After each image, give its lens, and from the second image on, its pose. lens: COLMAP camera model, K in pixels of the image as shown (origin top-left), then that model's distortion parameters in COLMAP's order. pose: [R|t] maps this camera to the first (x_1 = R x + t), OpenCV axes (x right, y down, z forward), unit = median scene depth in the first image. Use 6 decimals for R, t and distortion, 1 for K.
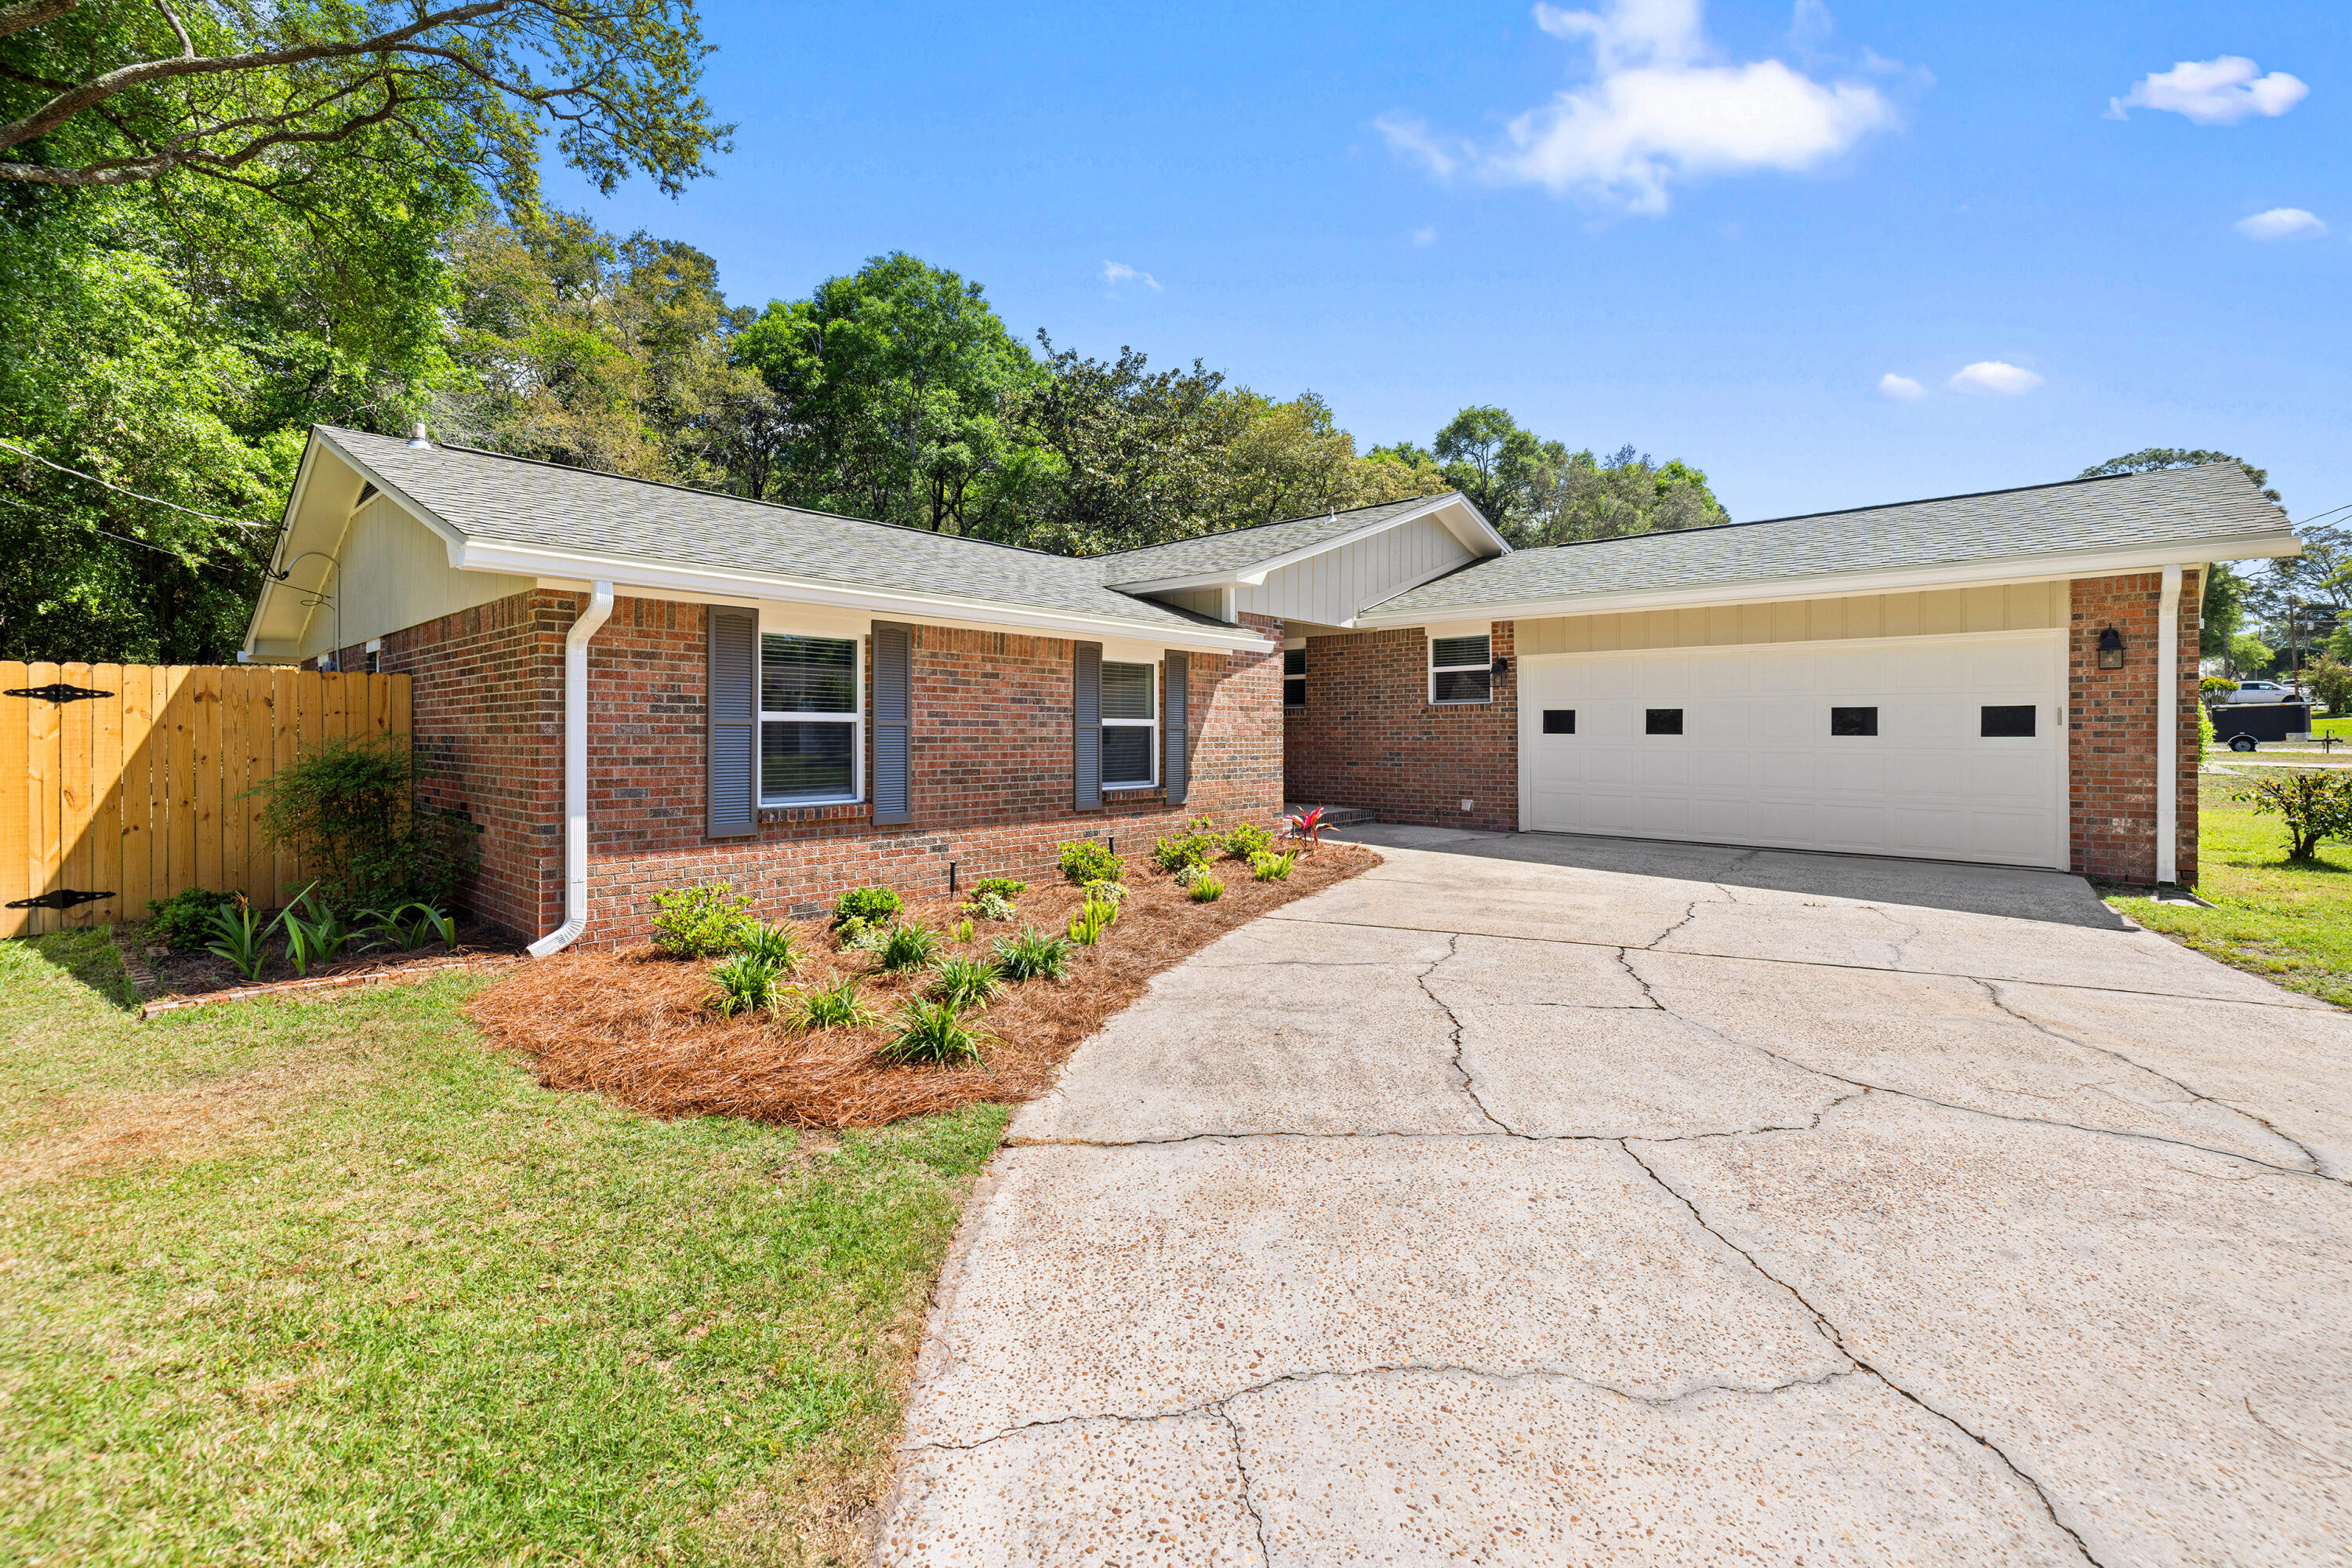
lens RADIAL K [[975.0, 0, 1175.5], [0, 975.0, 774.0], [0, 0, 1]] dist [0.001525, -0.000041]
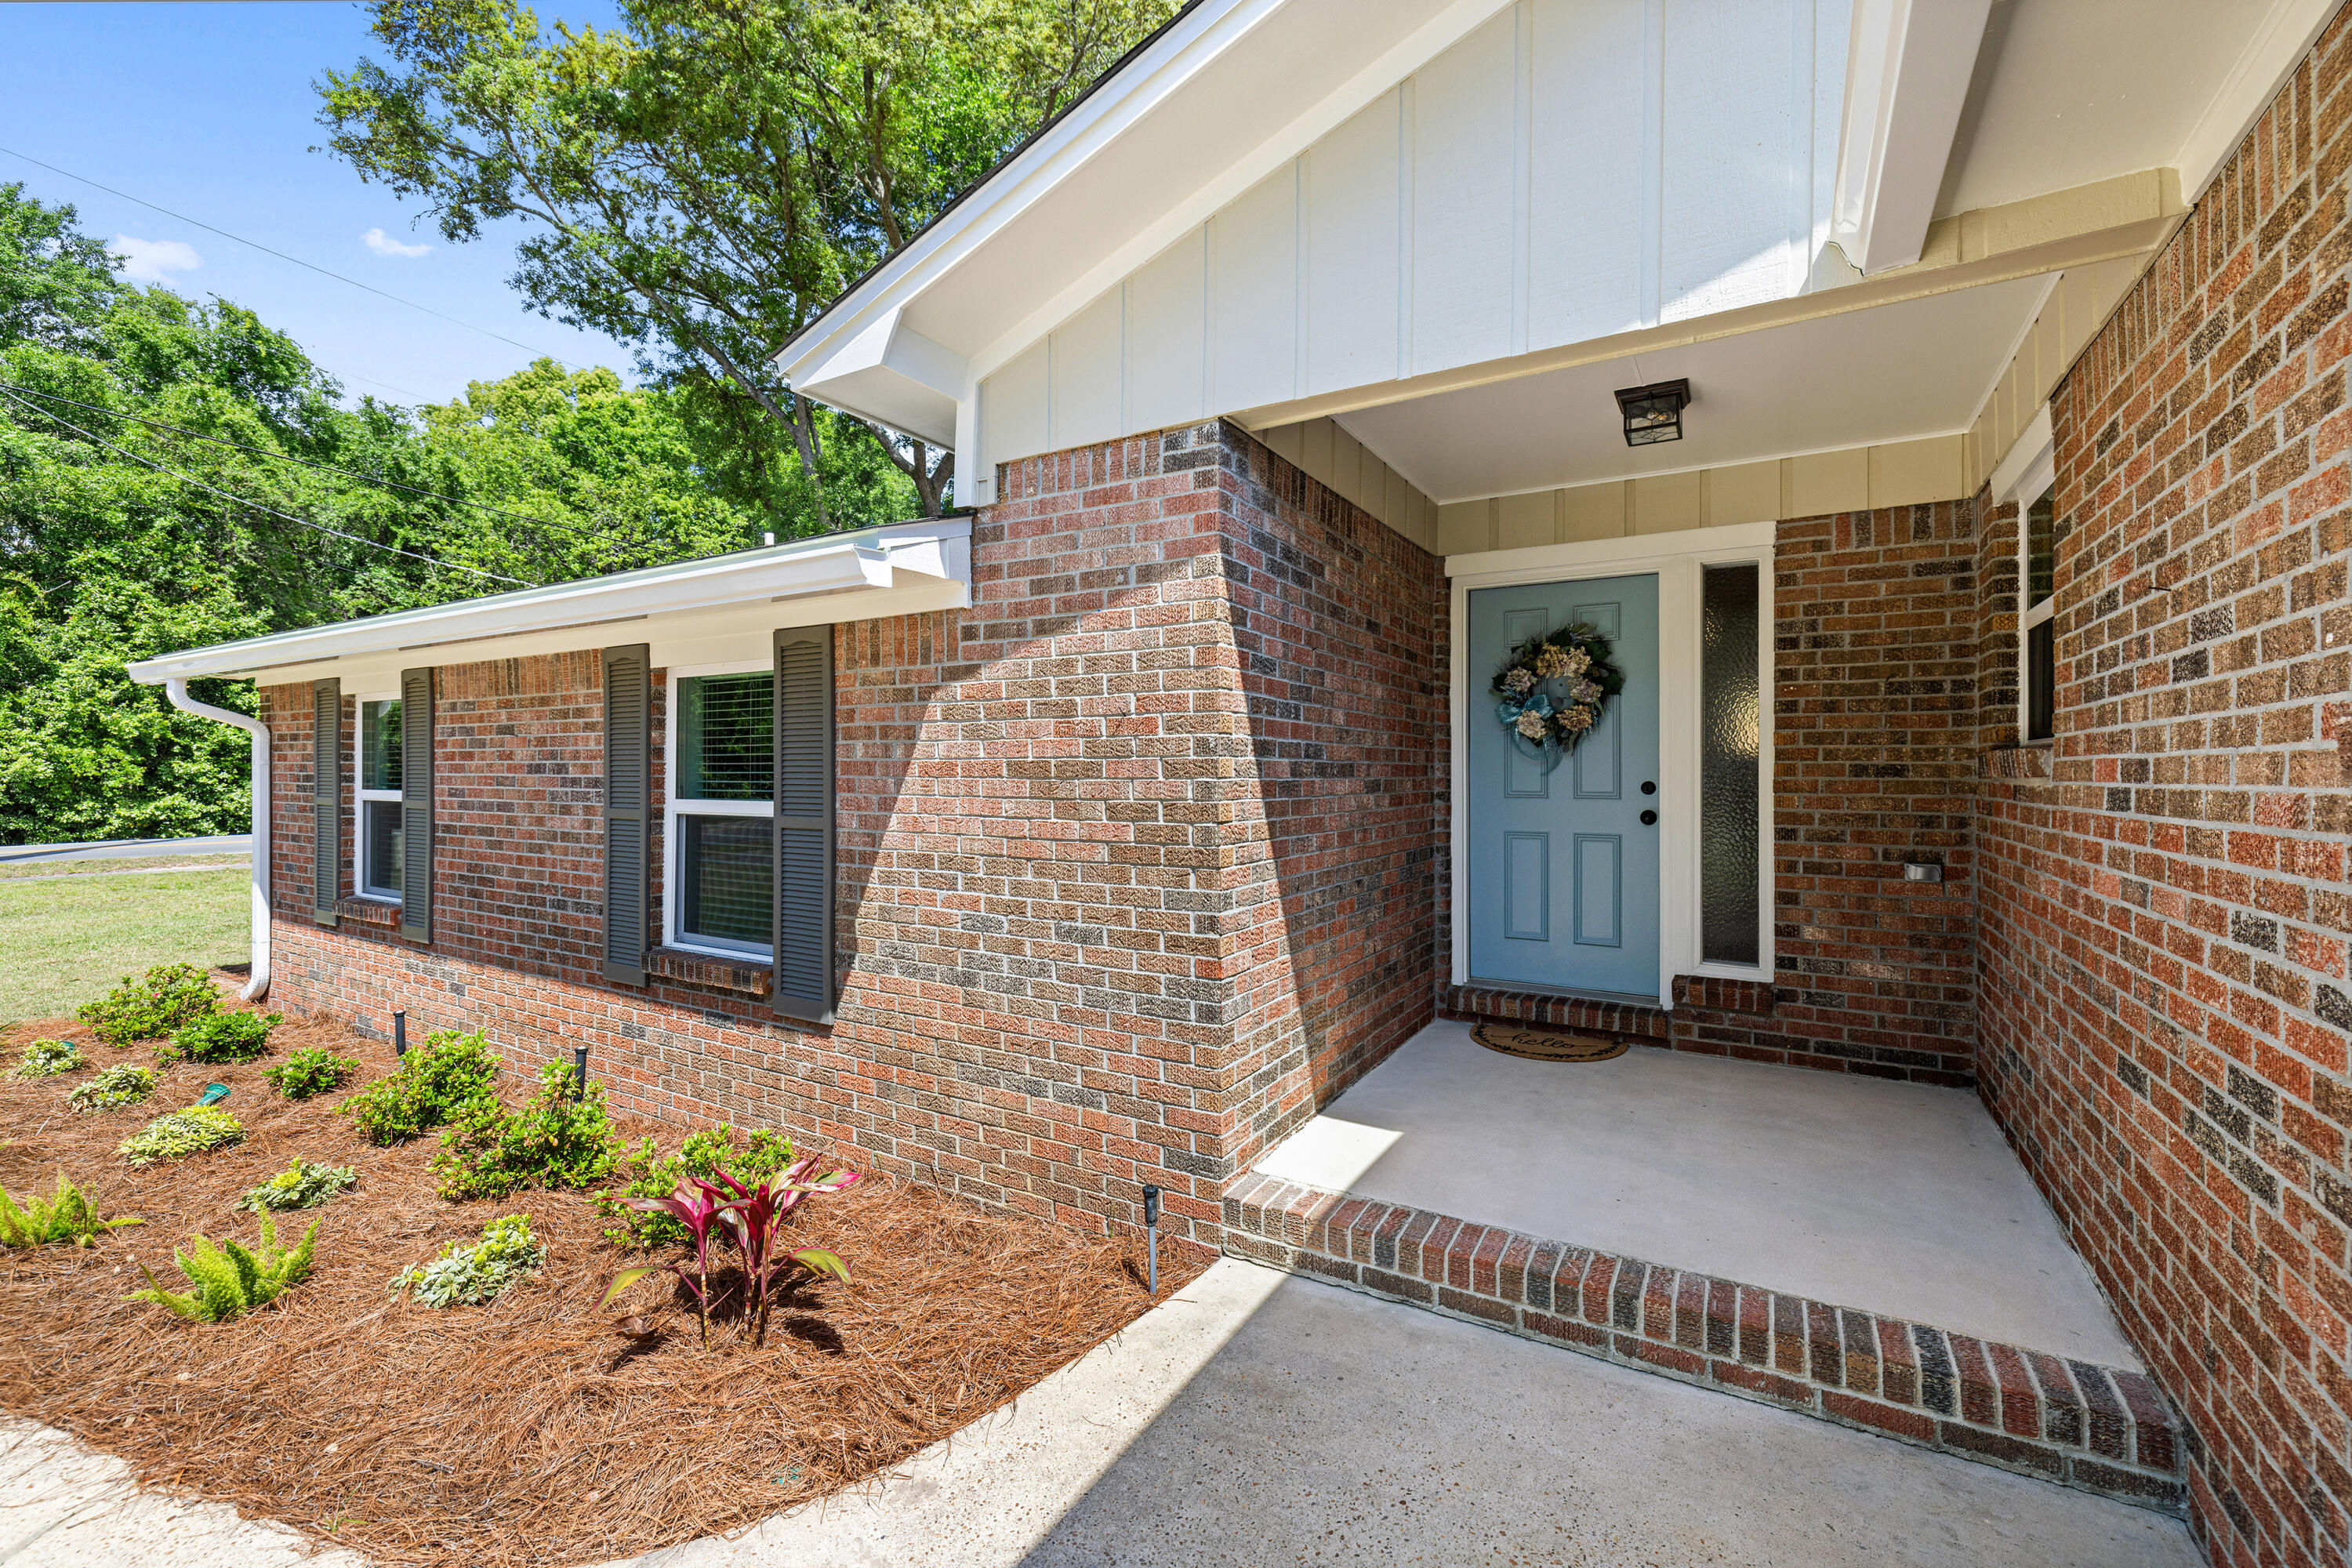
lens RADIAL K [[975.0, 0, 1175.5], [0, 975.0, 774.0], [0, 0, 1]] dist [0.001525, -0.000041]
pose [[0.187029, -0.002063, -0.982352, 0.471773], [-0.044047, 0.998974, -0.010484, -0.080127], [0.981366, 0.045231, 0.186746, 1.227018]]
